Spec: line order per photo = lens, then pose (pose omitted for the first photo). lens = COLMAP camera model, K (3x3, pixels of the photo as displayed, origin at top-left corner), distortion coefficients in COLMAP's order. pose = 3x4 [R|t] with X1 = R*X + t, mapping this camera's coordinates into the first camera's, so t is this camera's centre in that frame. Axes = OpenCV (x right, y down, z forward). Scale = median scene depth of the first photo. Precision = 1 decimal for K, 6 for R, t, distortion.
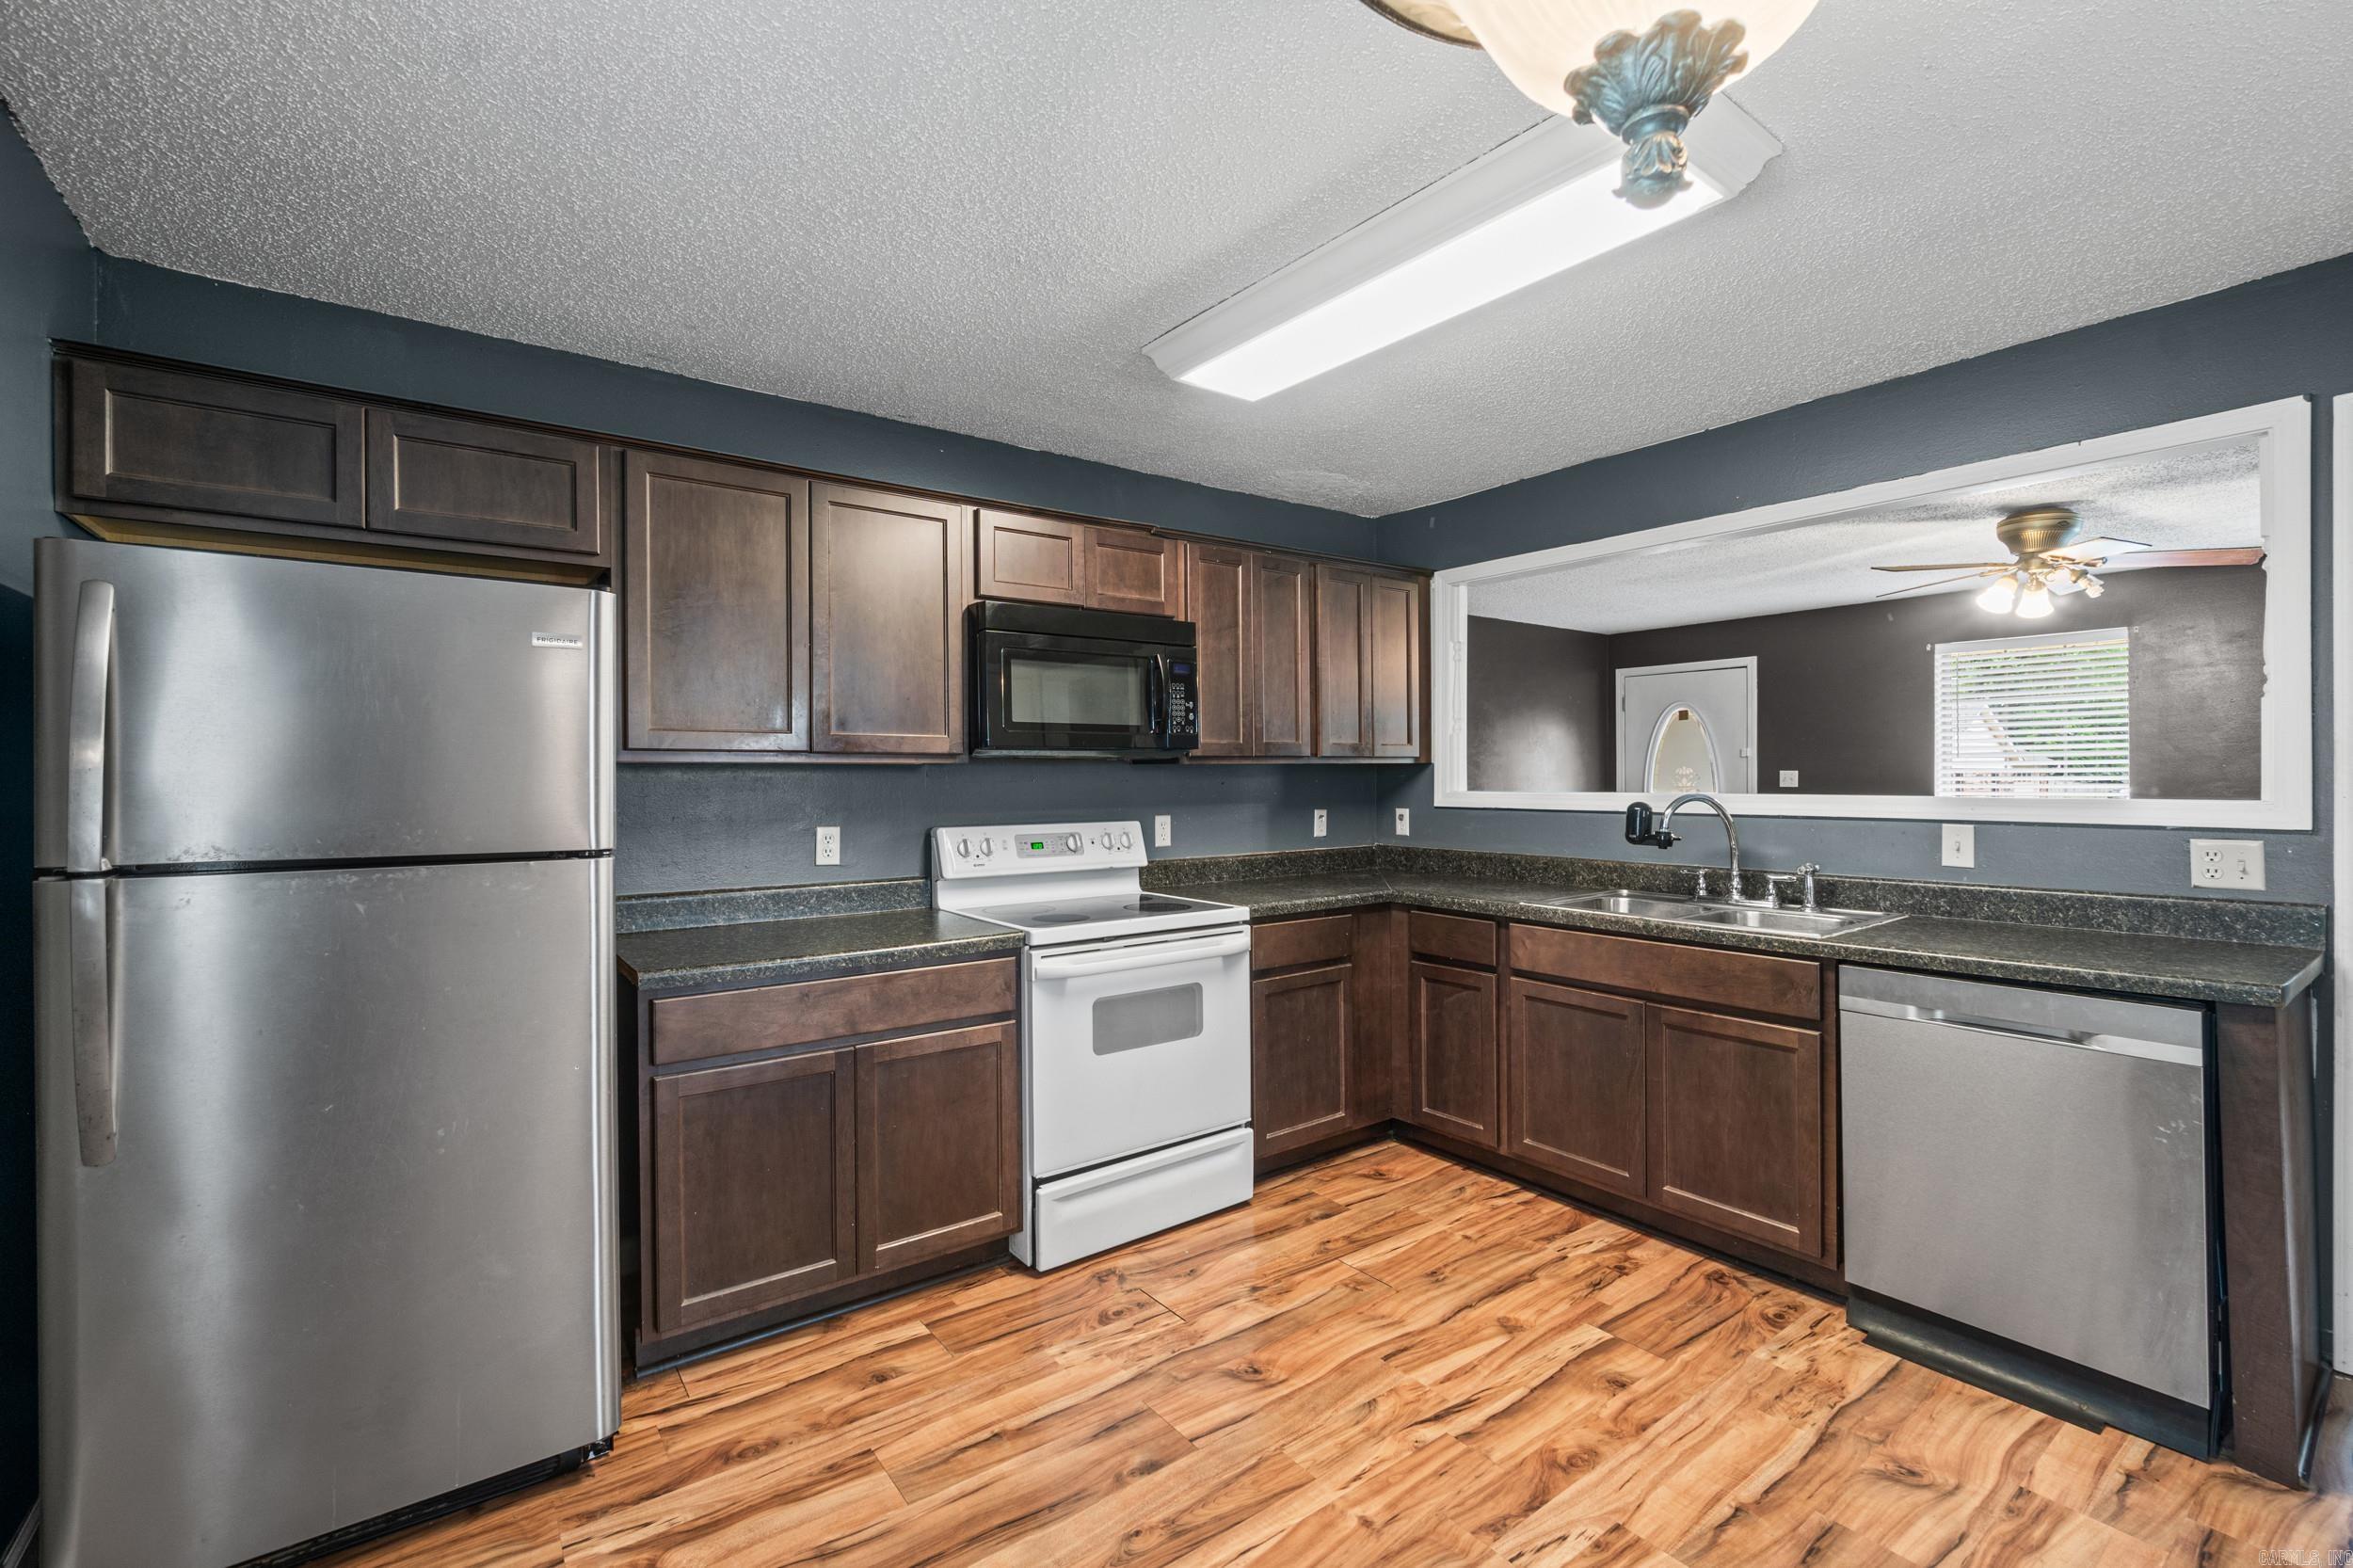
lens RADIAL K [[1013.5, 0, 1158.5], [0, 1013.5, 778.8], [0, 0, 1]] dist [-0.001201, 0.000859]
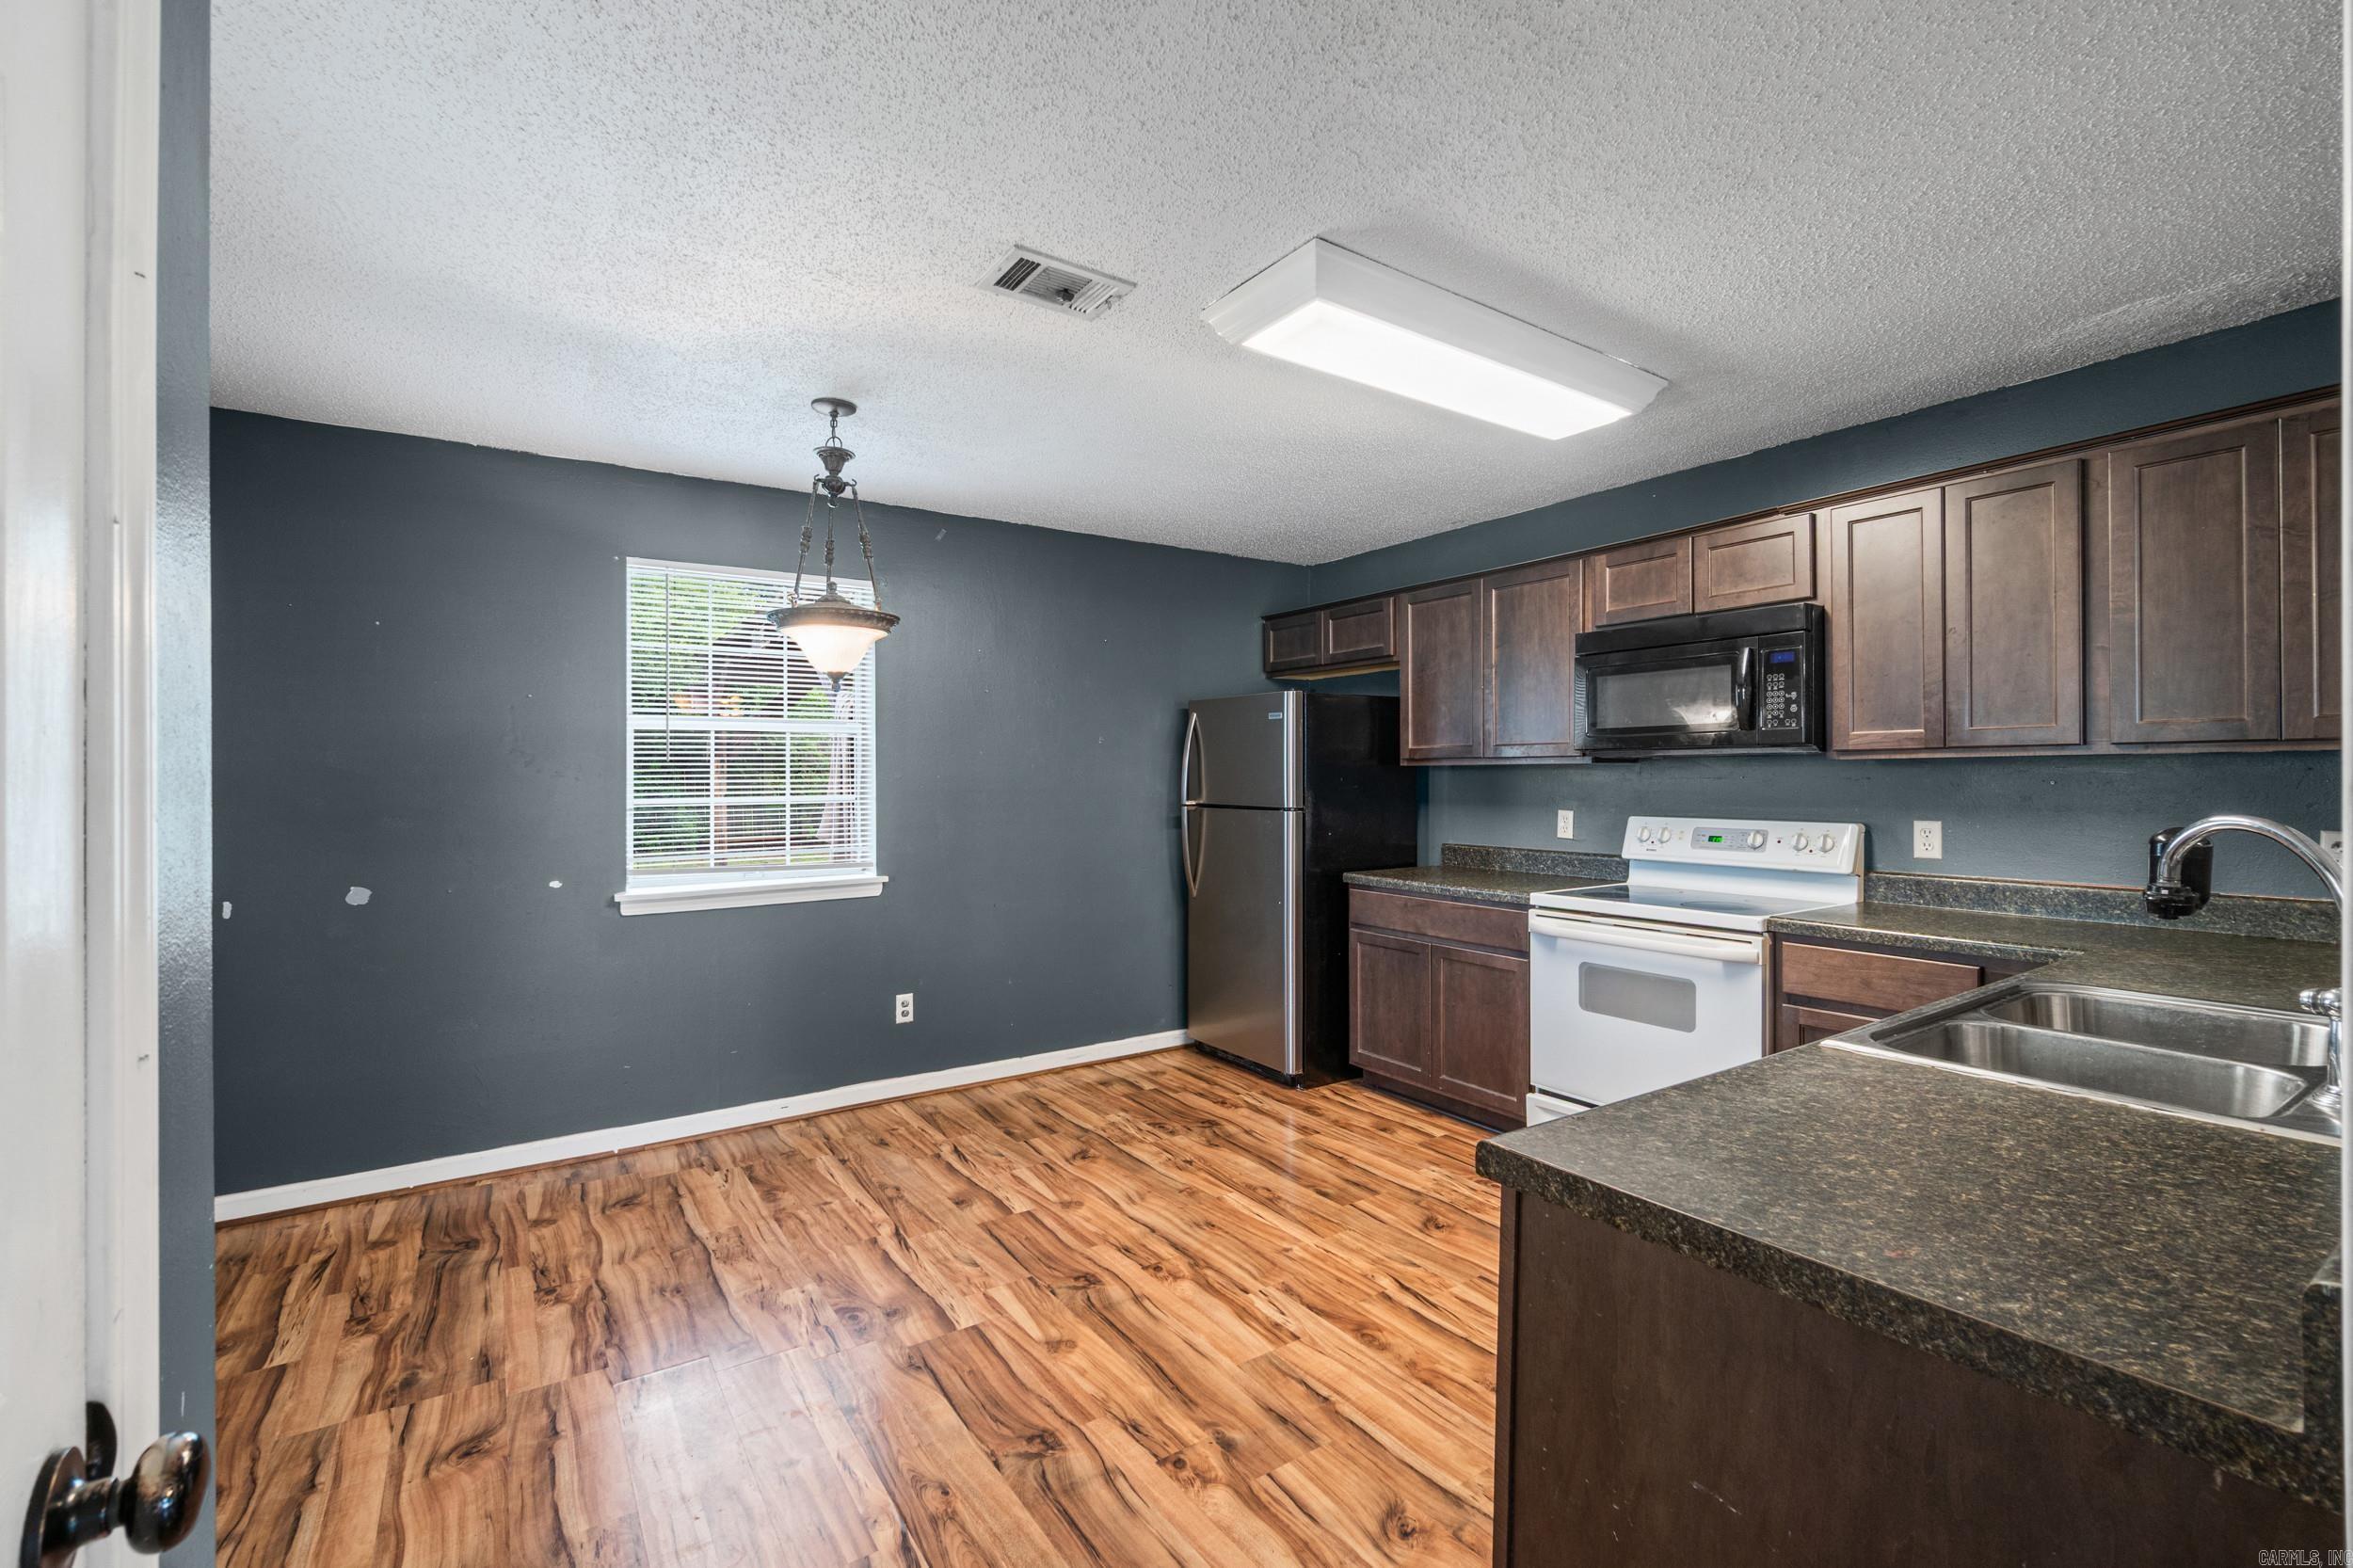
lens RADIAL K [[1013.5, 0, 1158.5], [0, 1013.5, 778.8], [0, 0, 1]] dist [-0.001201, 0.000859]
pose [[-0.043719, 0.008596, -0.999007, 1.094266], [0.002742, 0.999960, 0.008484, -0.008484], [0.999040, -0.002369, -0.043740, 0.534428]]
